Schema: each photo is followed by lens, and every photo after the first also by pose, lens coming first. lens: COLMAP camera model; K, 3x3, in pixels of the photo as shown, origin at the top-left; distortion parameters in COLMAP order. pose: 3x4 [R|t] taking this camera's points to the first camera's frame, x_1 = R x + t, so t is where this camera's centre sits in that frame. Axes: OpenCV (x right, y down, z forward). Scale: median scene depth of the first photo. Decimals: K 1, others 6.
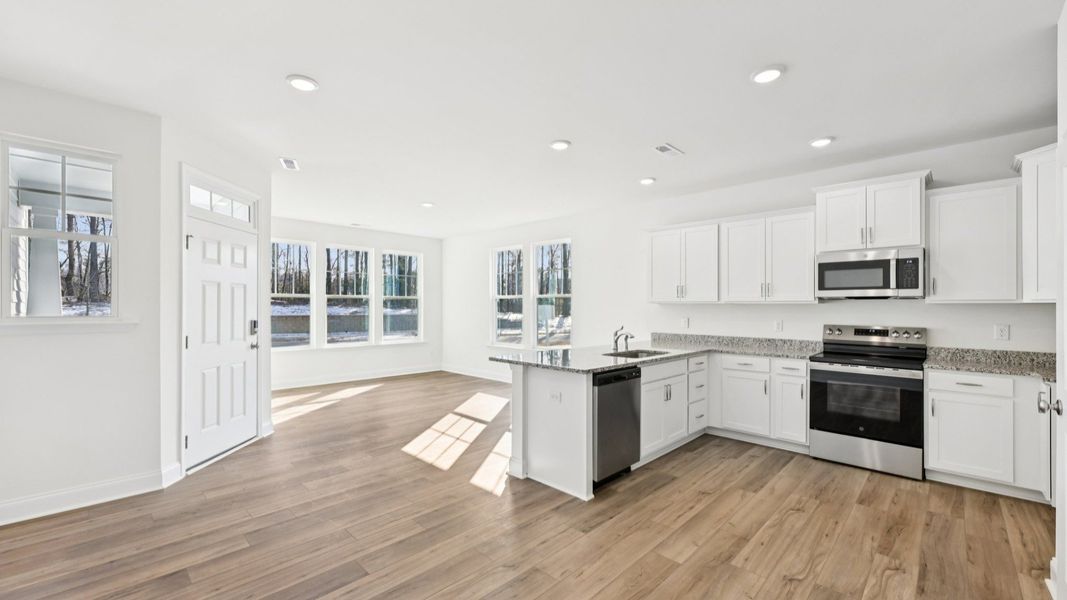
lens RADIAL K [[434.2, 0, 534.0], [0, 434.2, 294.6], [0, 0, 1]] dist [-0.001066, -0.000259]
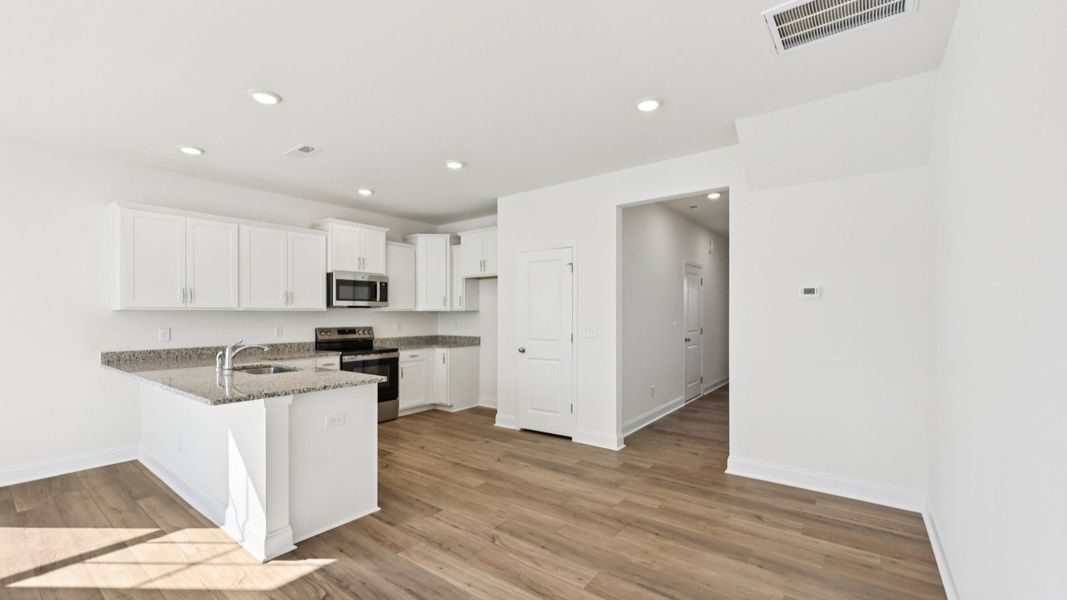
lens RADIAL K [[434.2, 0, 532.9], [0, 434.2, 304.8], [0, 0, 1]] dist [-0.001066, -0.000259]
pose [[-0.119551, 0.015716, 0.992704, -0.826009], [-0.024998, 0.999510, -0.018834, 0.014747], [-0.992513, -0.027067, -0.119100, 0.707780]]
